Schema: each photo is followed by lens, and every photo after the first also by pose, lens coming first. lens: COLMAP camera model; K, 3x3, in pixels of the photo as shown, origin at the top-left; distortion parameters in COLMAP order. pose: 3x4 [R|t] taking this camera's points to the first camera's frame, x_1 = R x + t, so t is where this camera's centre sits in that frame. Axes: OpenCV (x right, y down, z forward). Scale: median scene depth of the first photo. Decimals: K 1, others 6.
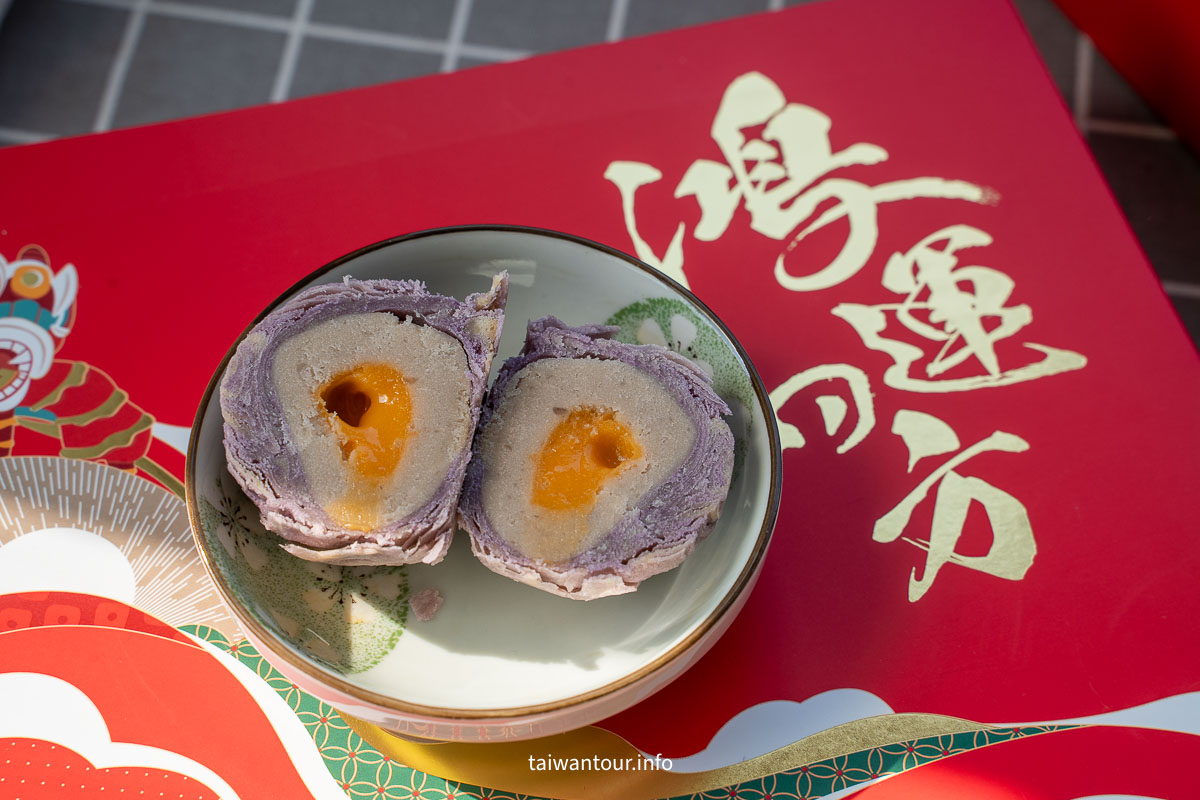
lens RADIAL K [[2378.2, 0, 598.7], [0, 2378.2, 407.4], [0, 0, 1]] dist [0.415167, 0.000000]
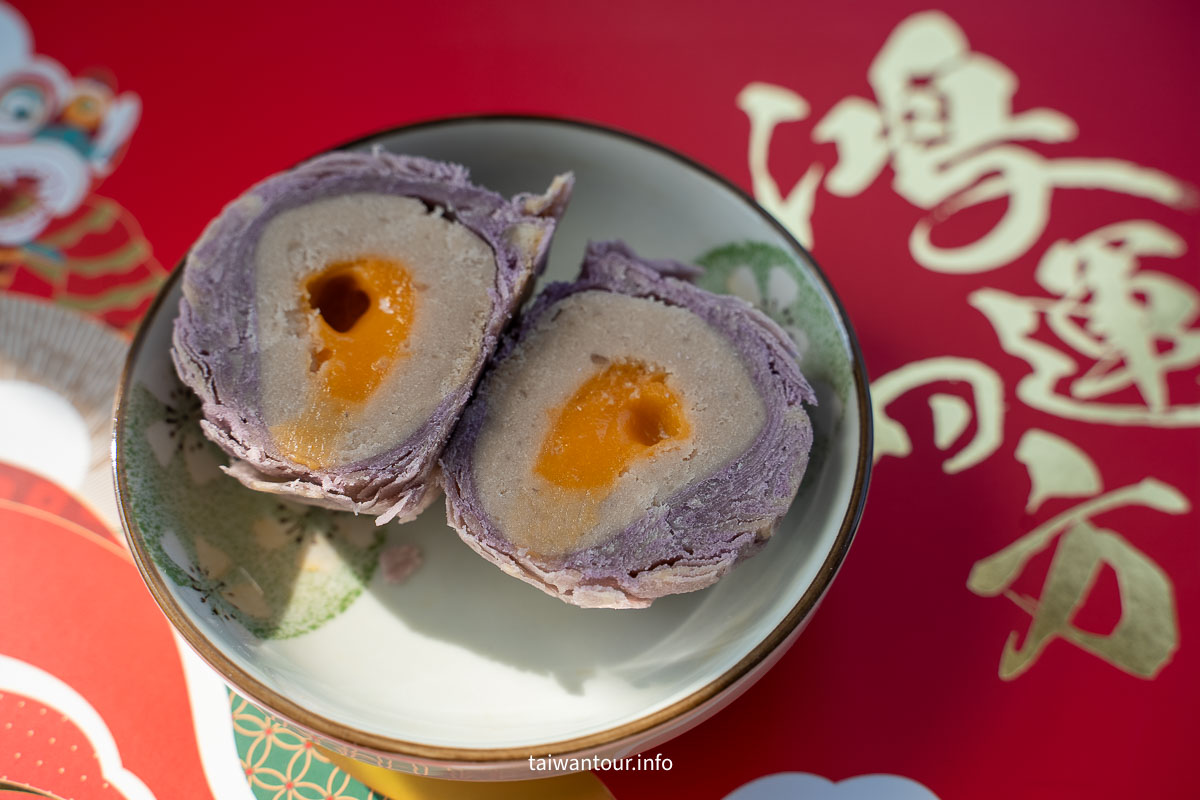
lens RADIAL K [[1496.4, 0, 597.7], [0, 1496.4, 405.4], [0, 0, 1]] dist [0.103874, 0.000000]
pose [[0.974788, 0.186281, -0.122833, 0.045453], [-0.179698, 0.981718, 0.062751, -0.014180], [0.132277, -0.039096, 0.990441, 0.500815]]
